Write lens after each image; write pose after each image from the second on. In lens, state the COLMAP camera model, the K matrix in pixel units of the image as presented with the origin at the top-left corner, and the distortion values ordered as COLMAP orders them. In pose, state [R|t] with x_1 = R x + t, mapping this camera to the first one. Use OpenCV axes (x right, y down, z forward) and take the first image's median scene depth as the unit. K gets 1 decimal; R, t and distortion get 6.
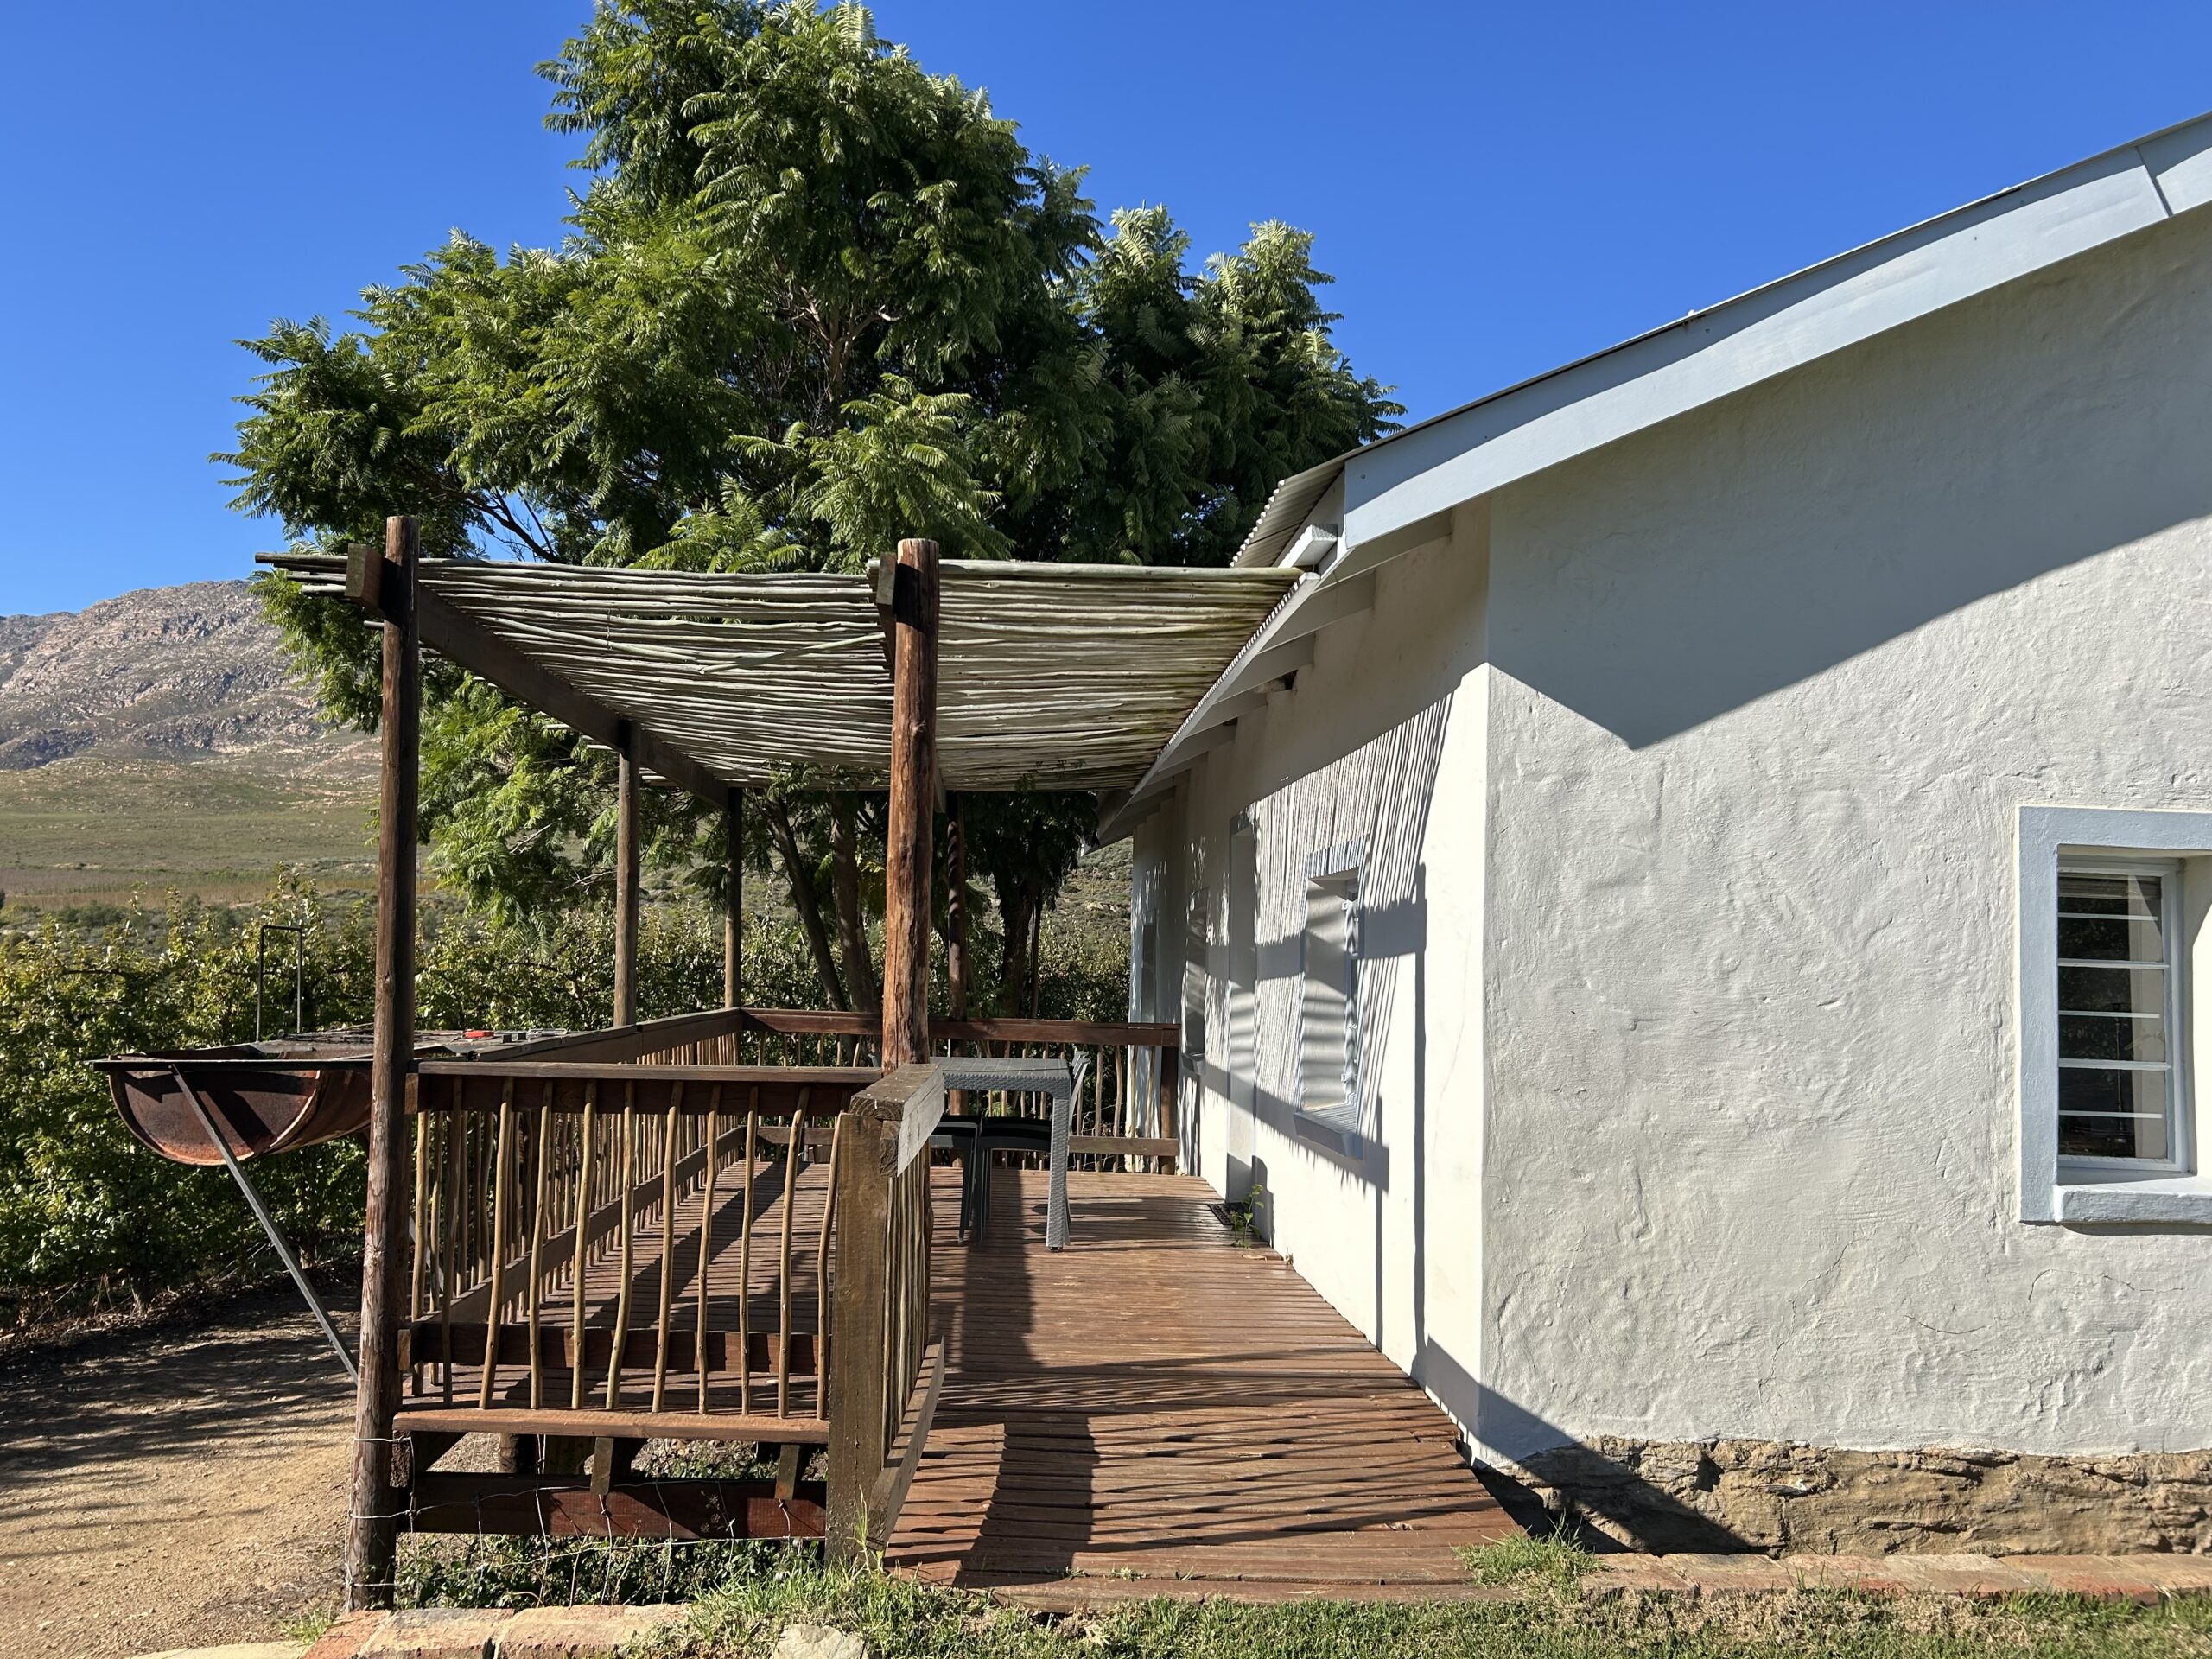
lens RADIAL K [[1669.1, 0, 1087.6], [0, 1669.1, 823.8], [0, 0, 1]] dist [0.041845, -0.042401]
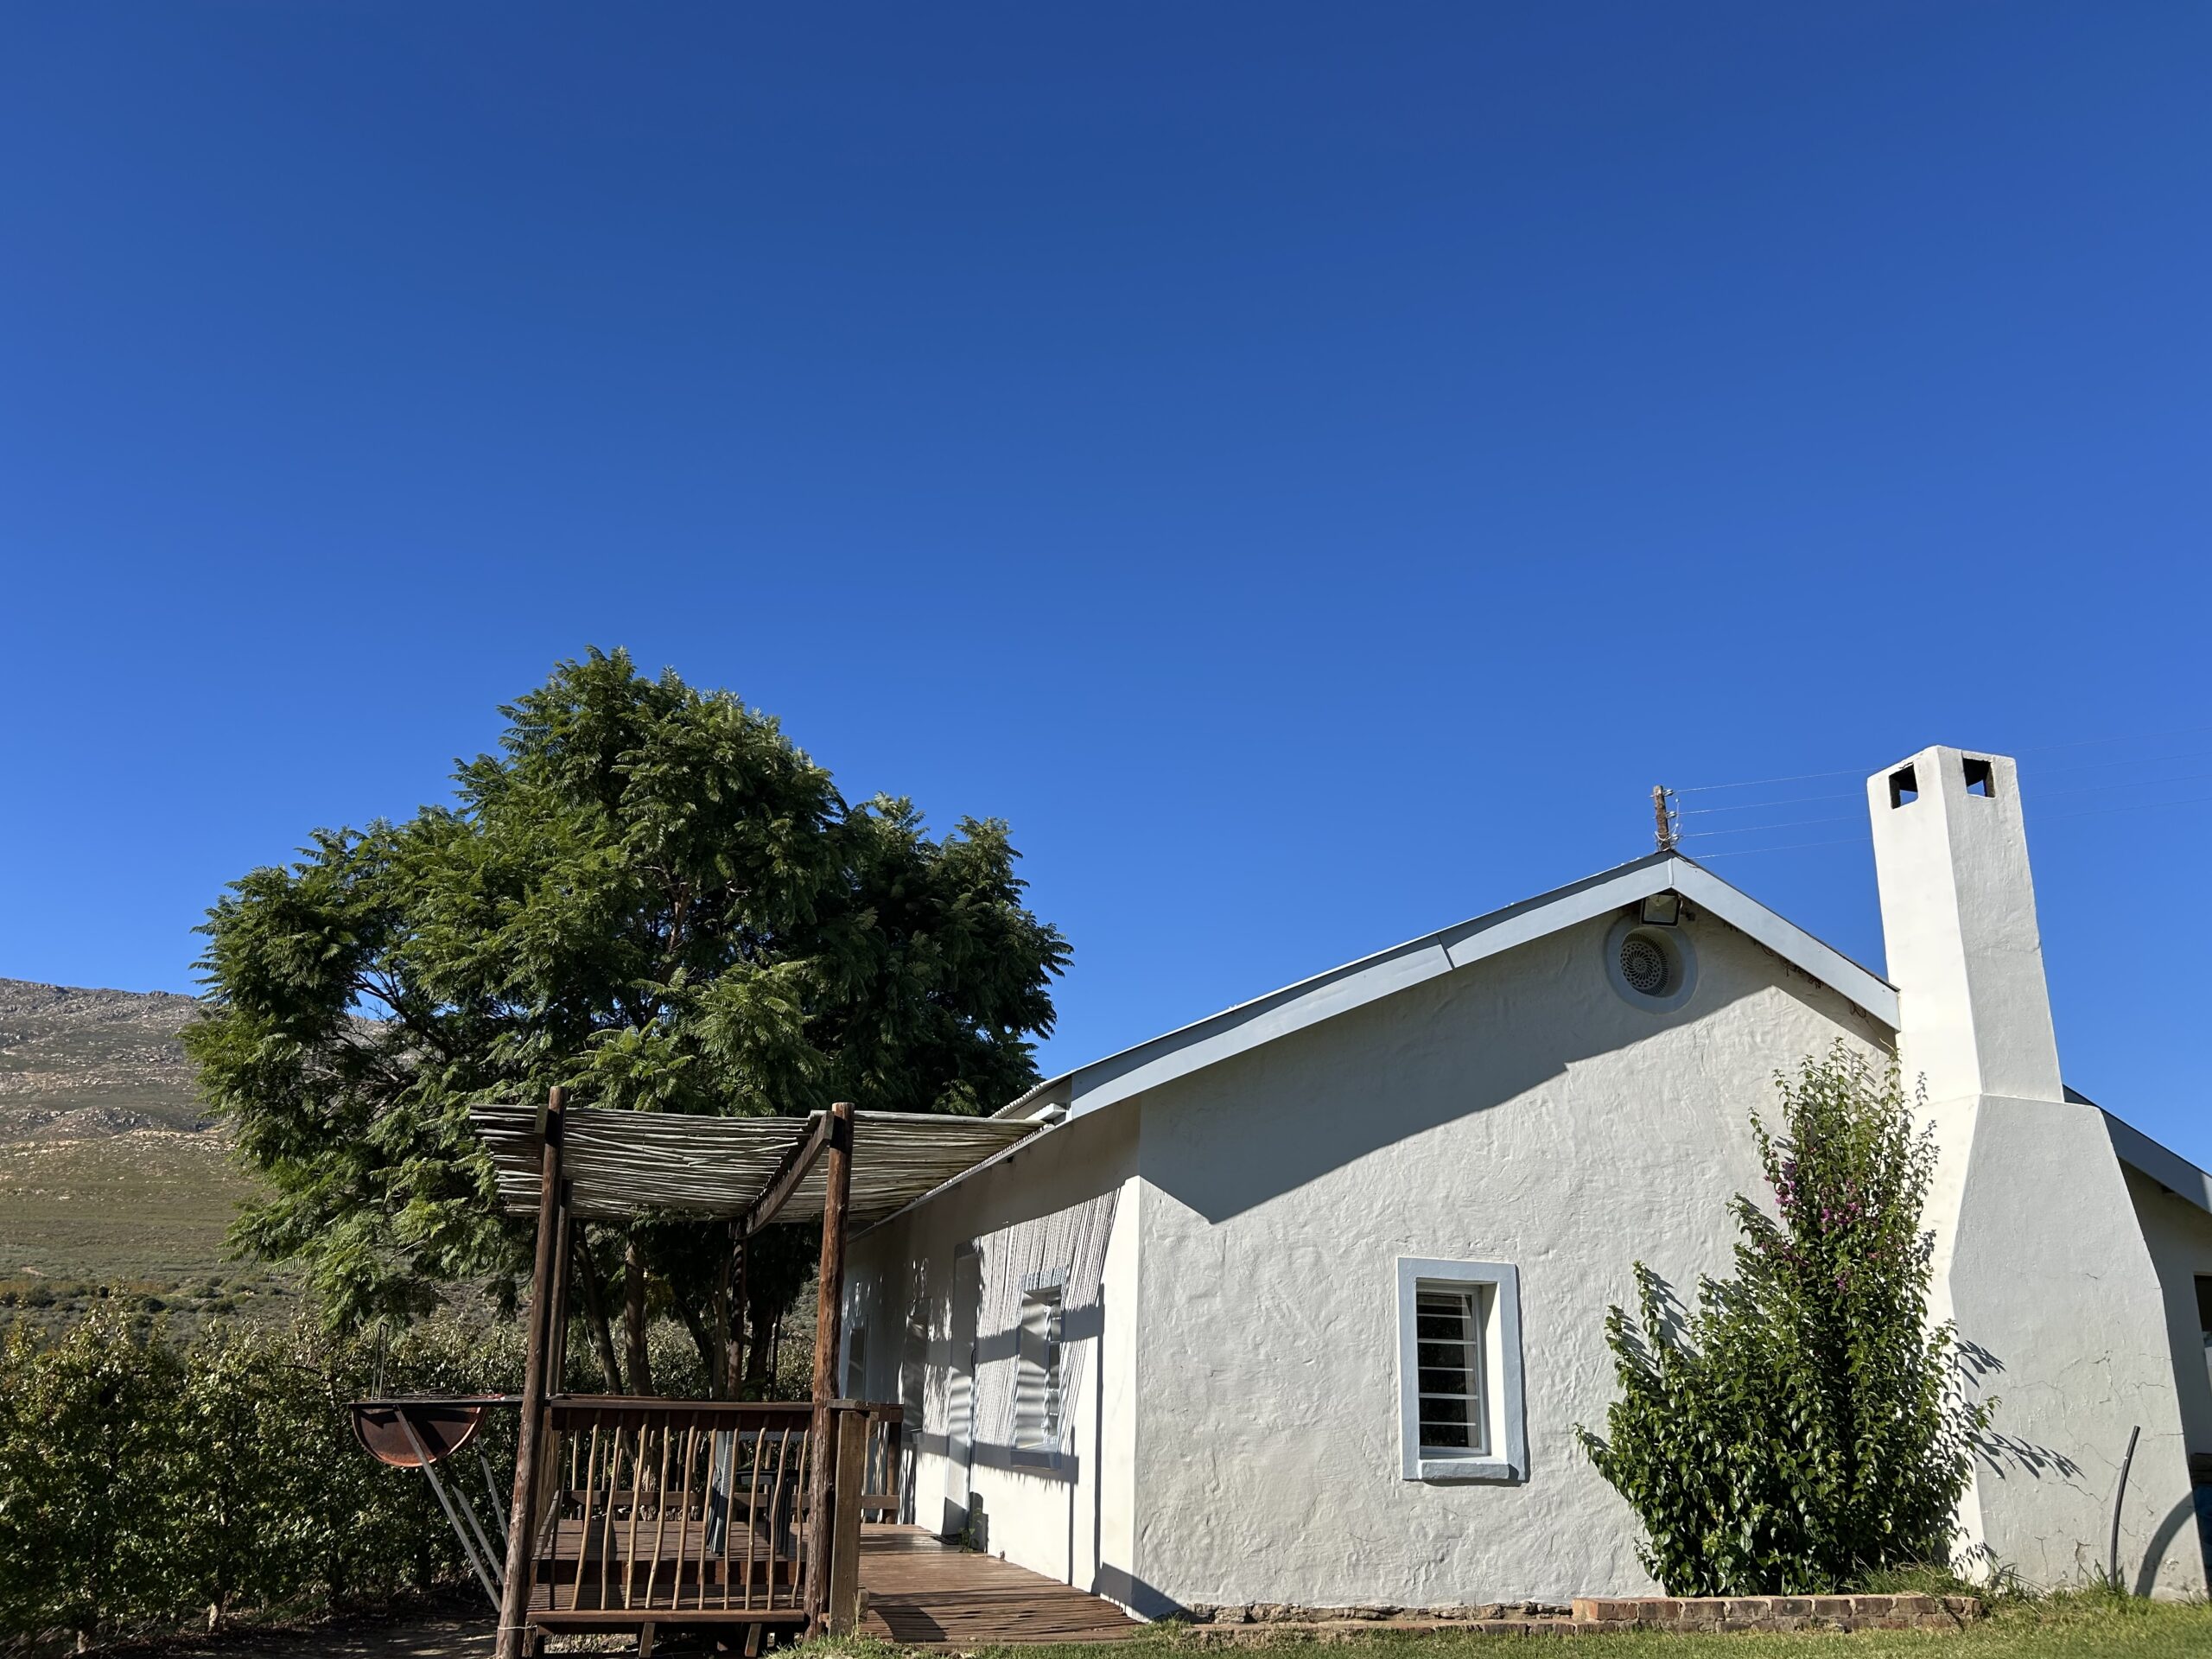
lens RADIAL K [[1669.1, 0, 1099.9], [0, 1669.1, 835.2], [0, 0, 1]] dist [0.041845, -0.042401]
pose [[0.974121, 0.063709, 0.216862, -0.246524], [-0.012502, 0.973172, -0.229739, -0.036105], [-0.225680, 0.221082, 0.948784, -0.899452]]
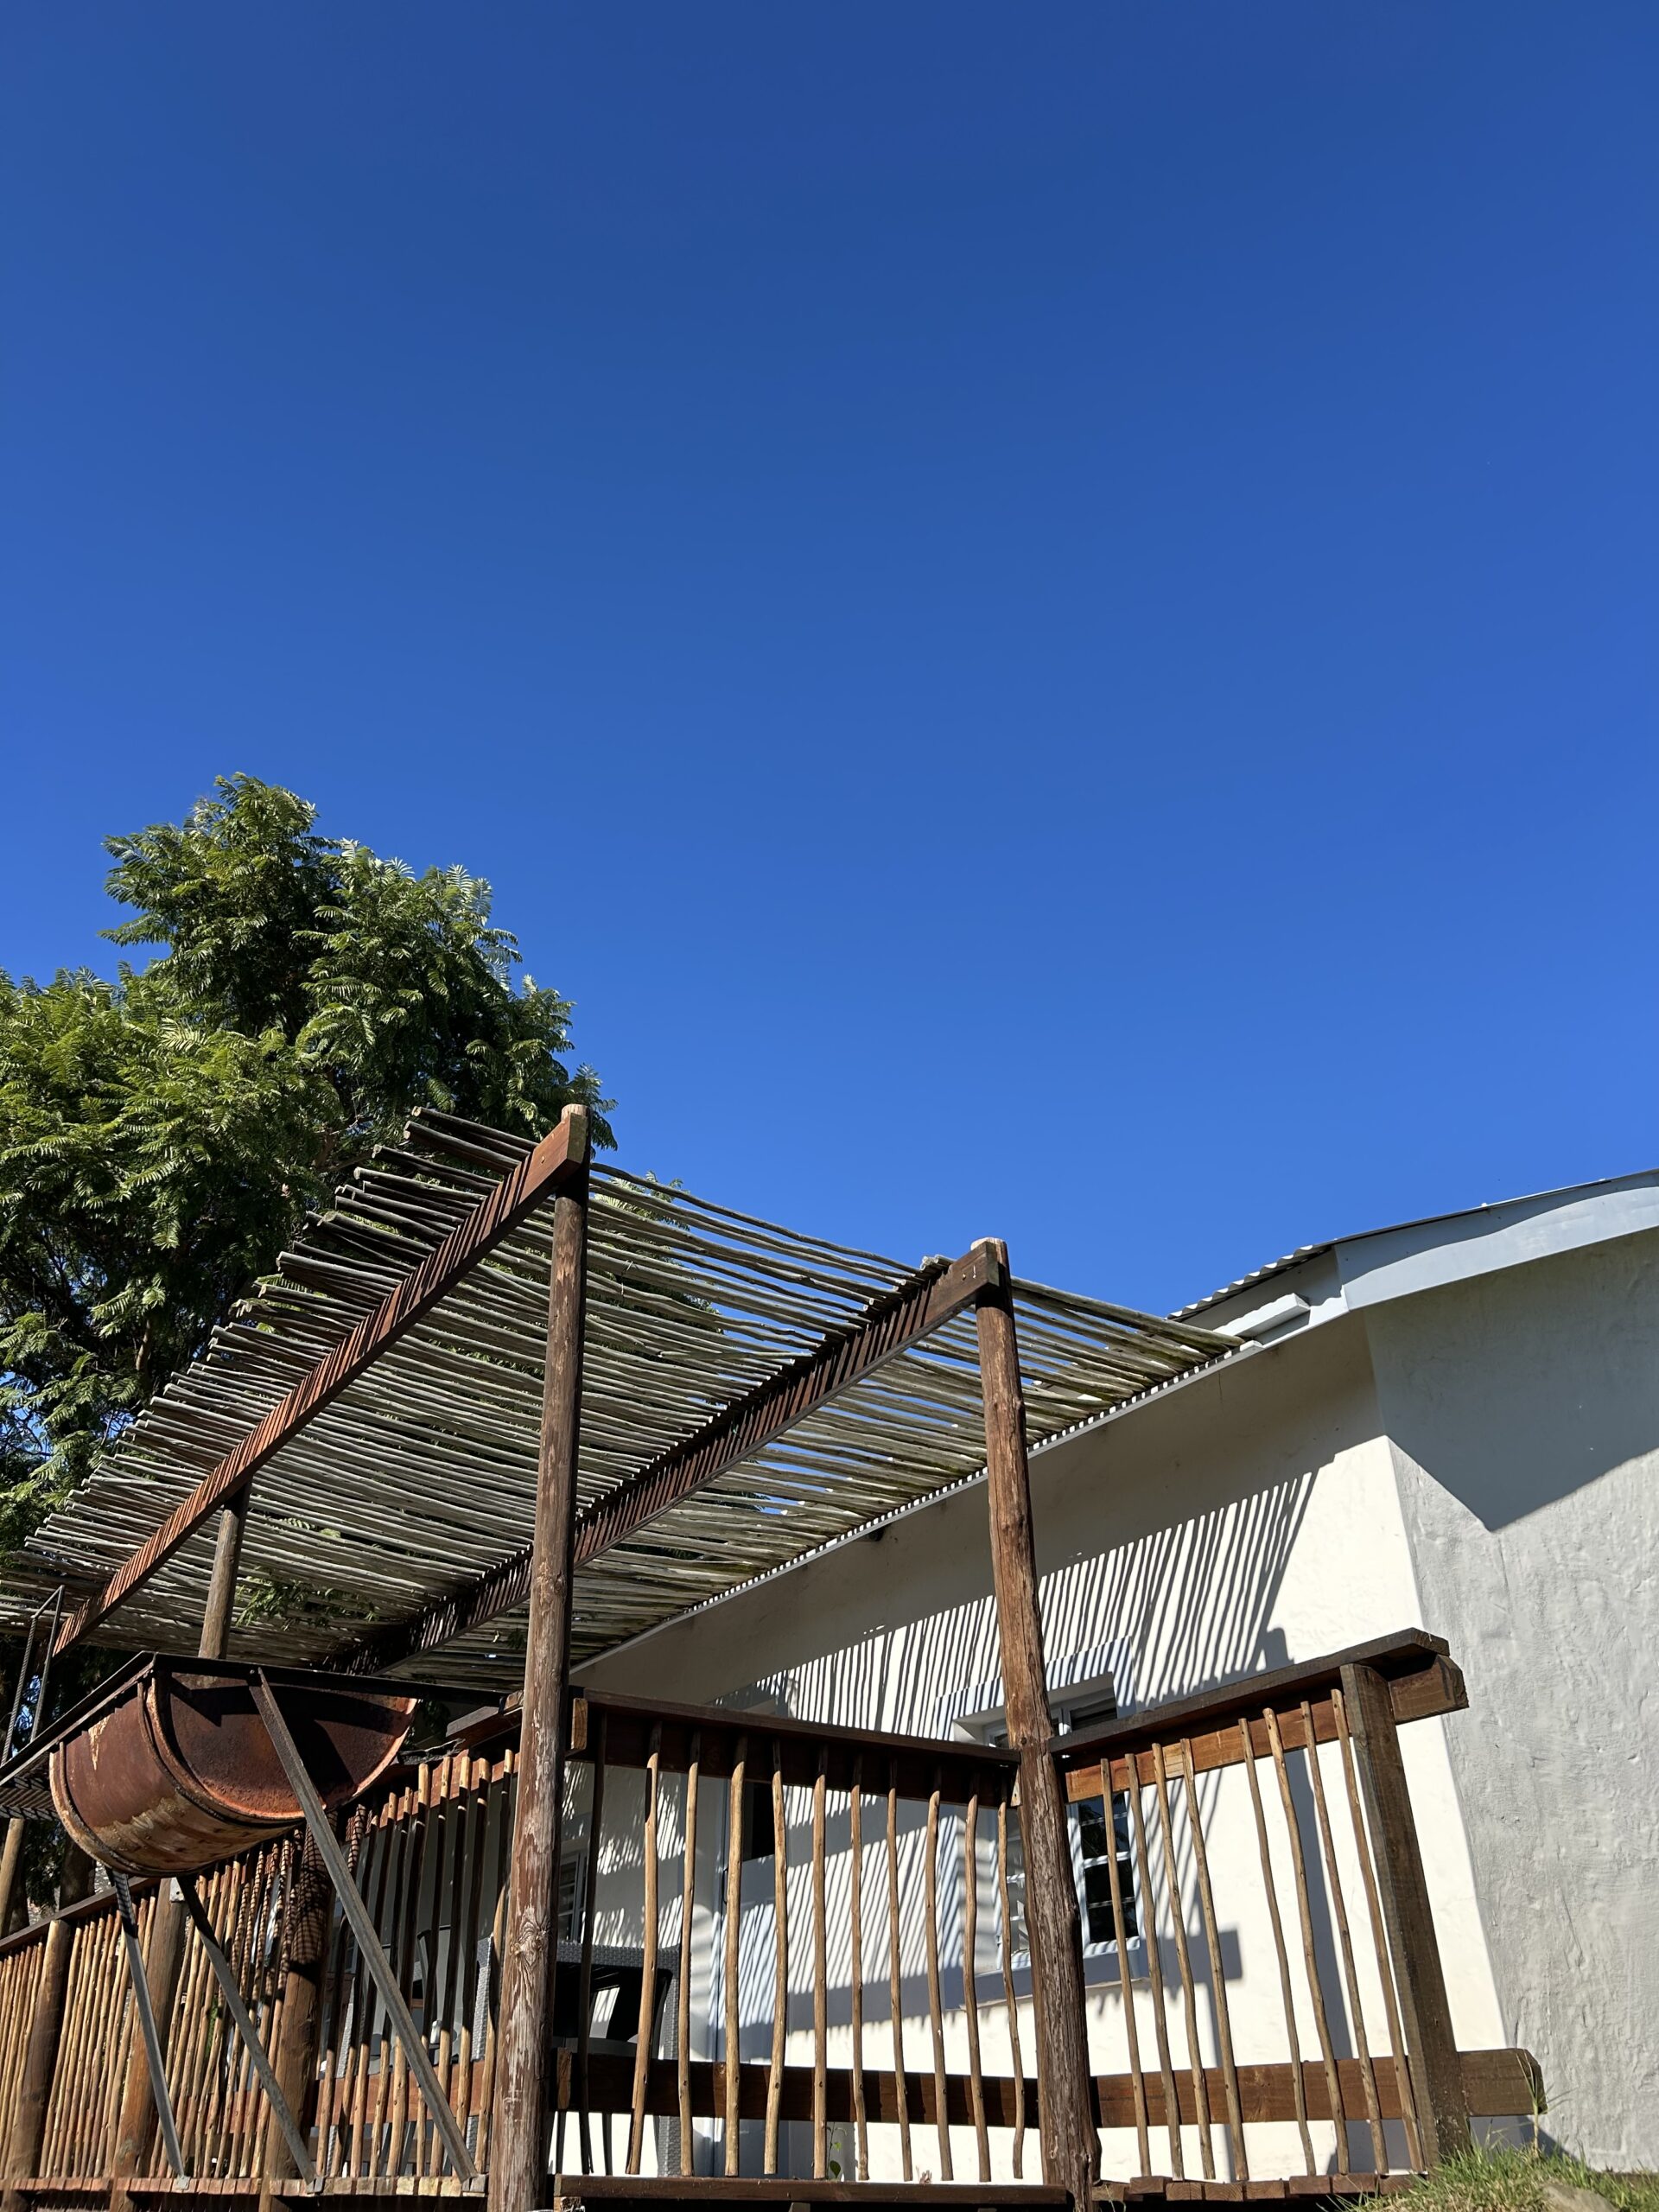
lens RADIAL K [[1669.1, 0, 831.0], [0, 1669.1, 1102.2], [0, 0, 1]] dist [0.041845, -0.042401]
pose [[0.860007, 0.248900, 0.445463, -0.705501], [-0.019695, 0.888513, -0.458428, 0.251891], [-0.509902, 0.385477, 0.769030, 0.175341]]
